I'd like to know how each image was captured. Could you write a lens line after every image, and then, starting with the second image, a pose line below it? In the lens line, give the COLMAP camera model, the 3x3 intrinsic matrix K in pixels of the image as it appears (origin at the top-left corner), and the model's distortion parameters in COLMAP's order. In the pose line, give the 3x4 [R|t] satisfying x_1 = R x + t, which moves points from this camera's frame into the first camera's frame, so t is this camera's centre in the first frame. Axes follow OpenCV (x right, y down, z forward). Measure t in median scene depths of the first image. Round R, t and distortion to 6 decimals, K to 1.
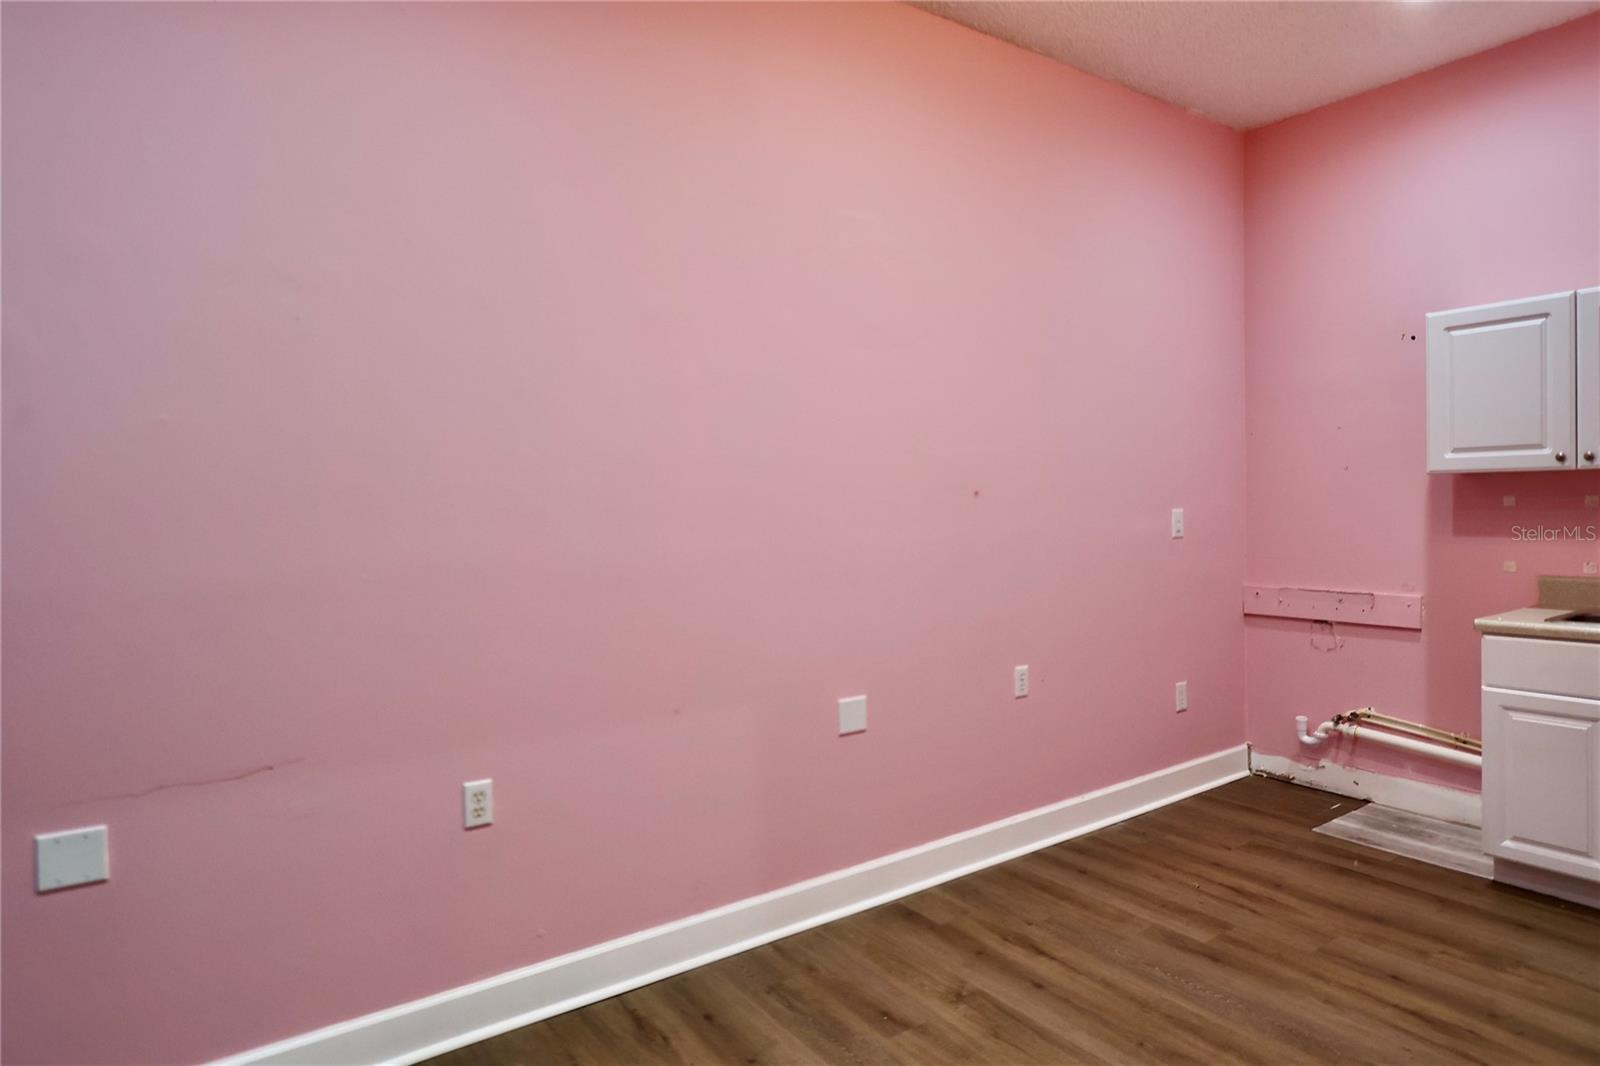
lens RADIAL K [[910.3, 0, 806.4], [0, 910.3, 521.9], [0, 0, 1]] dist [-0.004553, -0.000451]
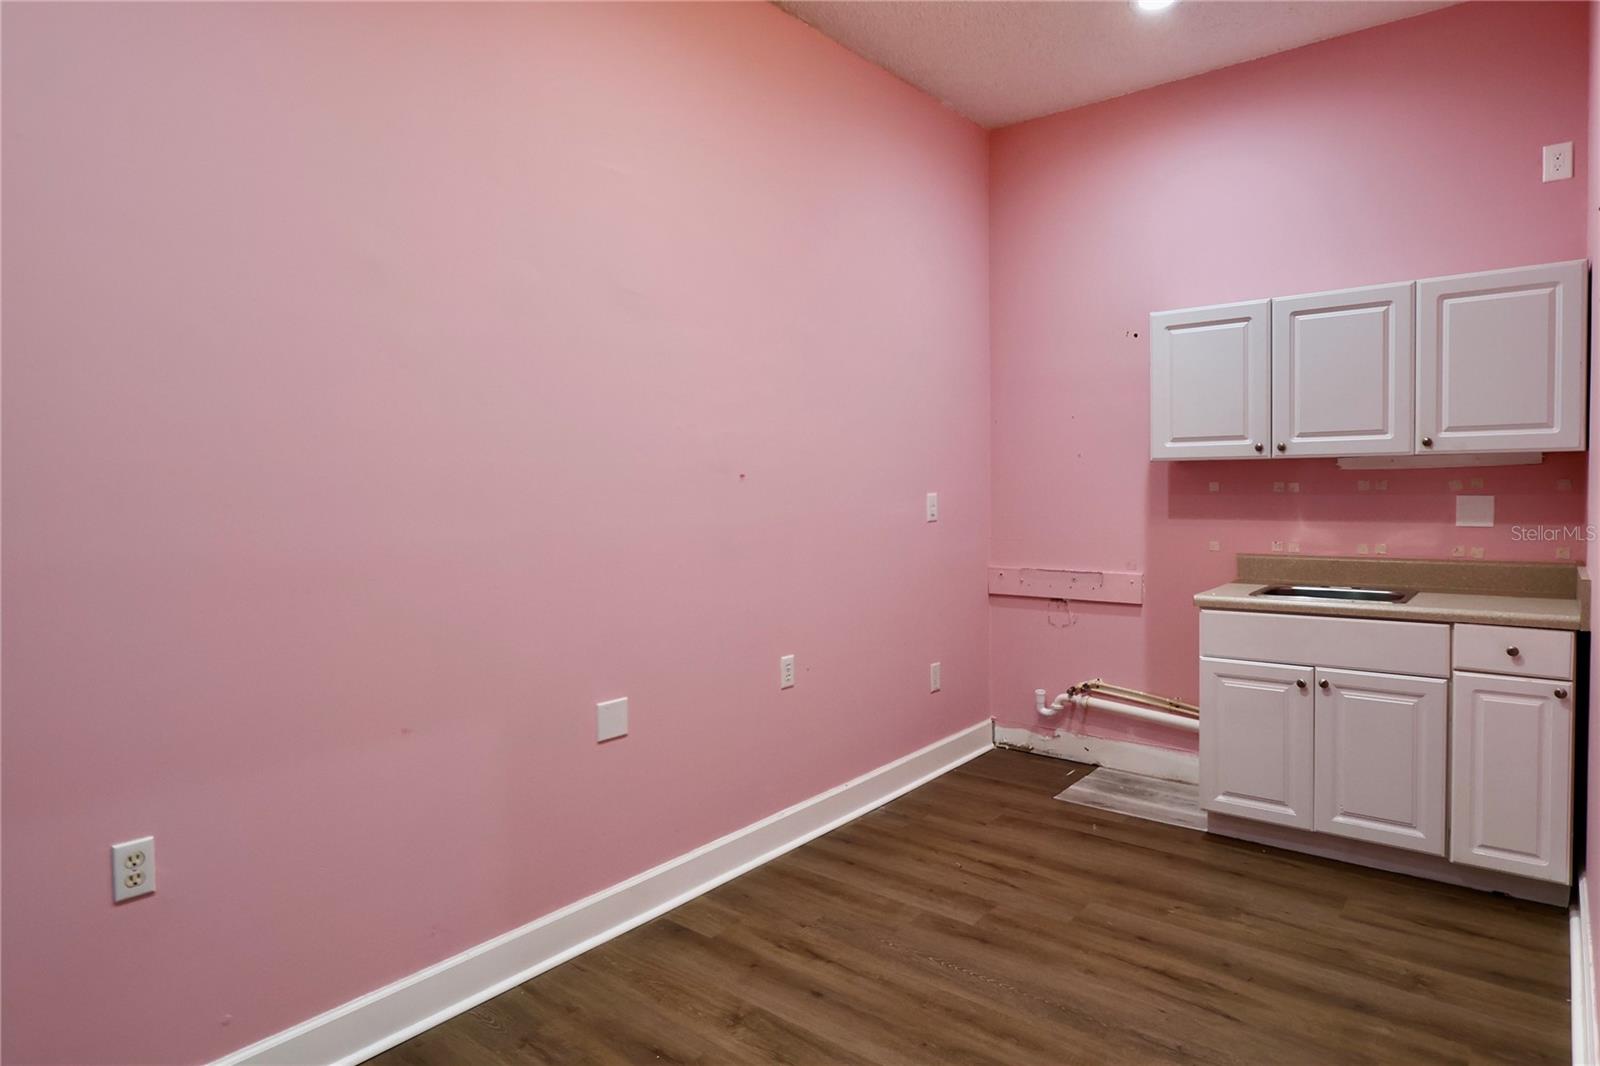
lens RADIAL K [[913.5, 0, 796.0], [0, 913.5, 512.0], [0, 0, 1]] dist [-0.007492, 0.001872]
pose [[0.963435, -0.003116, 0.267923, -0.016861], [0.001144, 0.999971, 0.007517, -0.001343], [-0.267939, -0.006936, 0.963411, 0.074935]]
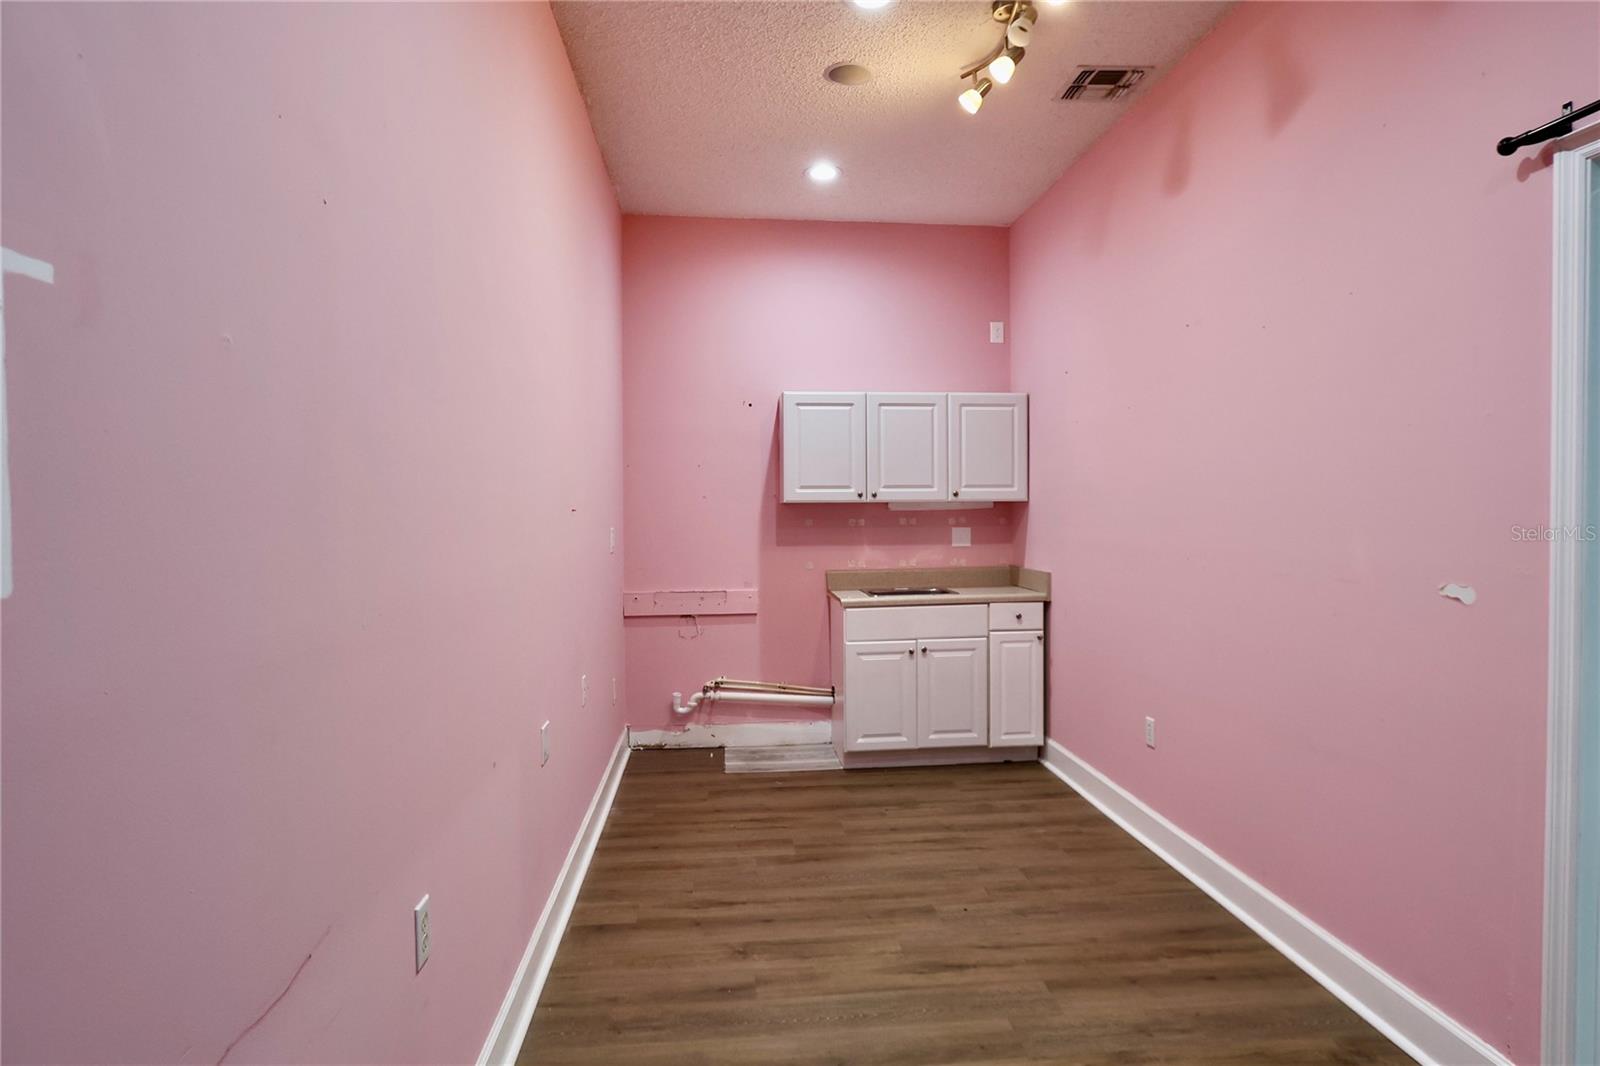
lens RADIAL K [[916.7, 0, 807.0], [0, 916.7, 529.4], [0, 0, 1]] dist [-0.018599, 0.003185]
pose [[0.493303, 0.001167, 0.869857, -0.636628], [0.016764, 0.999801, -0.010848, 0.006424], [-0.869696, 0.019934, 0.493185, 0.290145]]
